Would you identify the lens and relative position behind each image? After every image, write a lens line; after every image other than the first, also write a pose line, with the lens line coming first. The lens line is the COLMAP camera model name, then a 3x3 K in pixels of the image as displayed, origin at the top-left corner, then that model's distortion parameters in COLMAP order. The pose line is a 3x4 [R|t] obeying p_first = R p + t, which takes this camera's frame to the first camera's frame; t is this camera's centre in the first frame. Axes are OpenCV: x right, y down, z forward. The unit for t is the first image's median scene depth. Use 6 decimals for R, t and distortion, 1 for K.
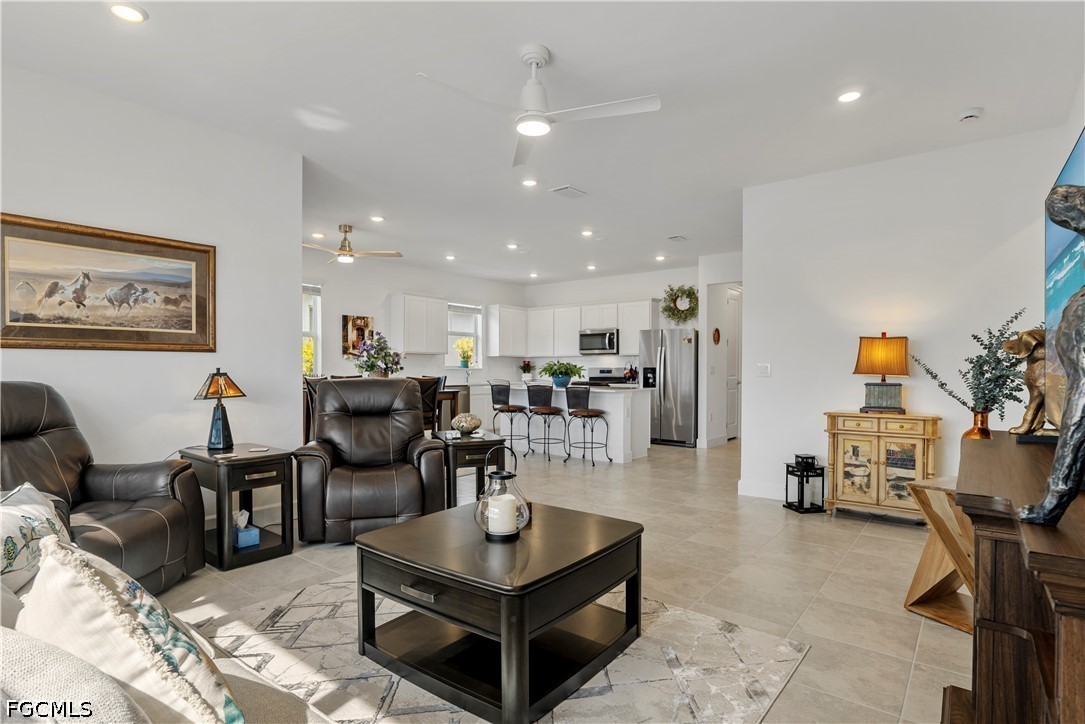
lens RADIAL K [[561.1, 0, 549.2], [0, 561.1, 366.3], [0, 0, 1]] dist [0.001590, 0.000149]
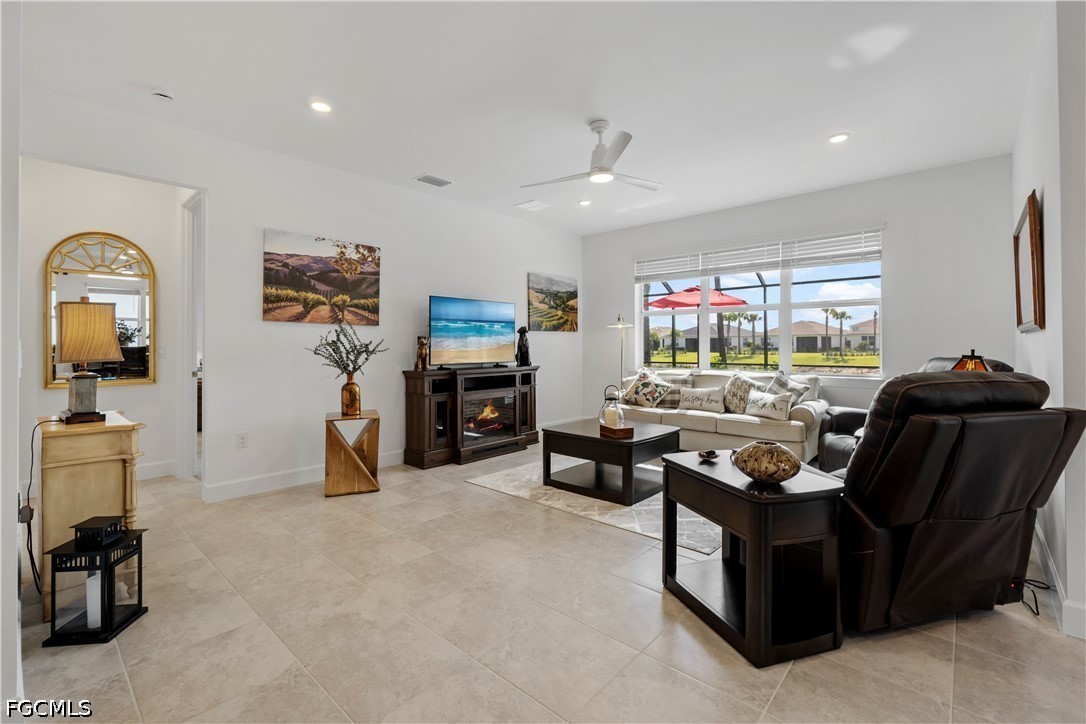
lens RADIAL K [[466.8, 0, 543.8], [0, 466.8, 340.9], [0, 0, 1]] dist [-0.009878, -0.000497]
pose [[-0.996903, 0.002259, 0.078609, 0.024216], [0.001147, 0.999899, -0.014196, -0.001238], [-0.078633, -0.014062, -0.996804, 2.101815]]
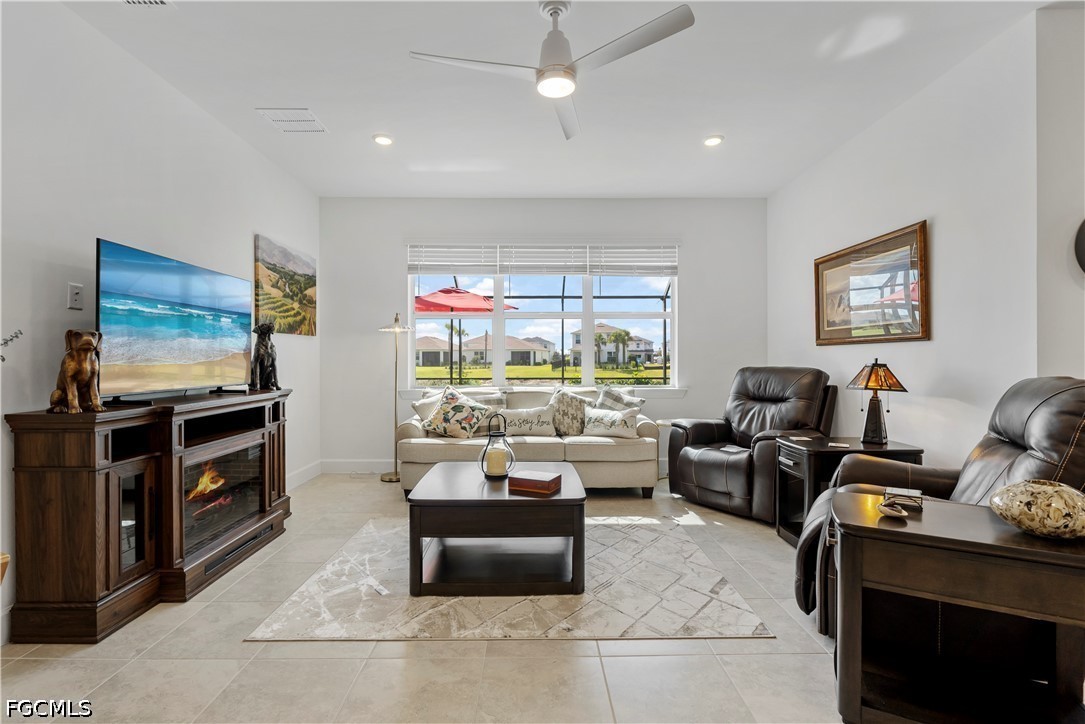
lens RADIAL K [[488.9, 0, 527.7], [0, 488.9, 355.1], [0, 0, 1]] dist [-0.001948, -0.000902]
pose [[-0.789873, -0.004991, -0.613250, 0.461682], [0.003363, 0.999917, -0.012469, 0.006831], [0.613261, -0.011911, -0.789791, 1.534178]]
